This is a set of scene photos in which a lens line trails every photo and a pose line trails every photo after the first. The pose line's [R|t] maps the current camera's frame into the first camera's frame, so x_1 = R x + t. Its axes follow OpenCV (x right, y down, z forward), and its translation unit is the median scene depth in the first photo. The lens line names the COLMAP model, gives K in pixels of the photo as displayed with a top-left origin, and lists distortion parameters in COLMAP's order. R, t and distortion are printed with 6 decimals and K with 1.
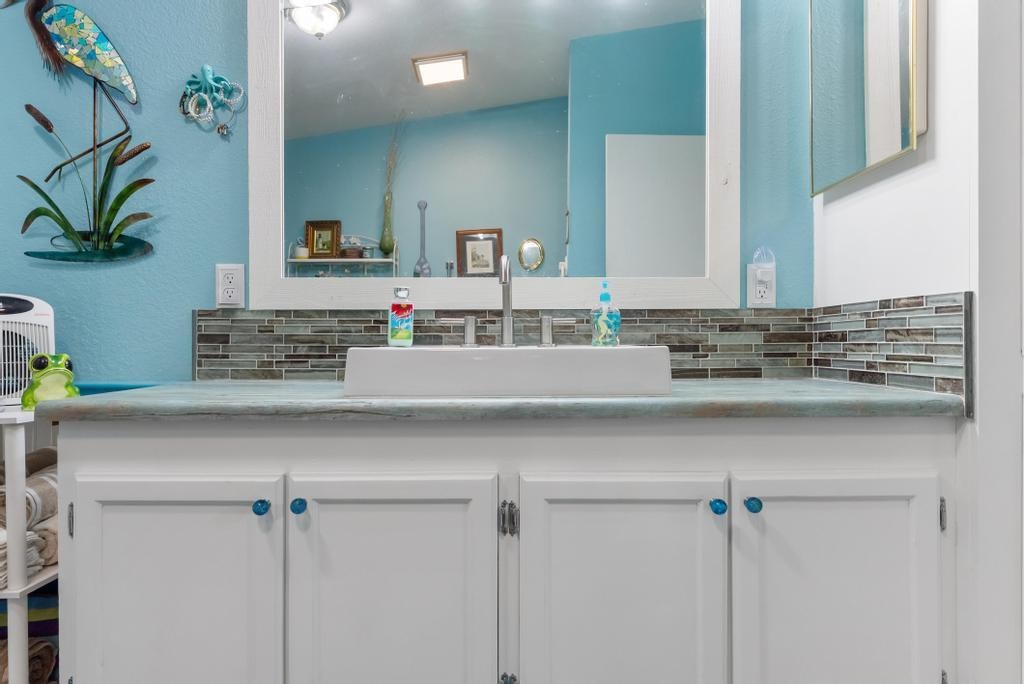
lens RADIAL K [[590.2, 0, 509.0], [0, 590.2, 342.3], [0, 0, 1]] dist [-0.001084, 0.004202]
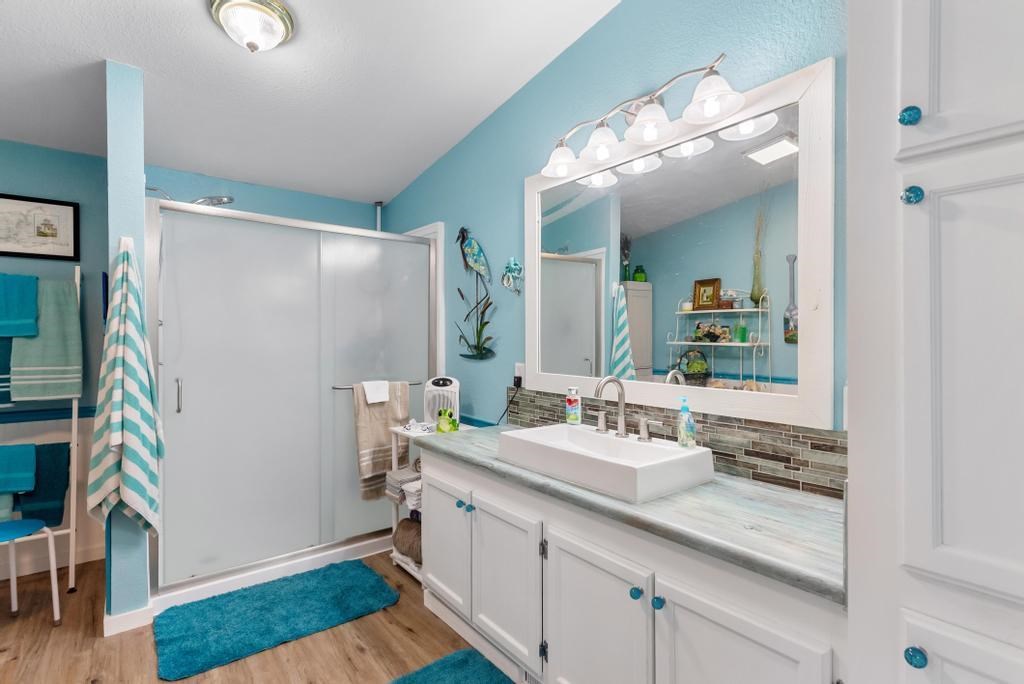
lens RADIAL K [[494.2, 0, 507.6], [0, 494.2, 338.2], [0, 0, 1]] dist [0.000015, 0.002169]
pose [[0.612131, 0.006293, -0.790732, 0.722773], [-0.007229, 0.999971, 0.002363, -0.214759], [0.790724, 0.004270, 0.612159, 0.026053]]
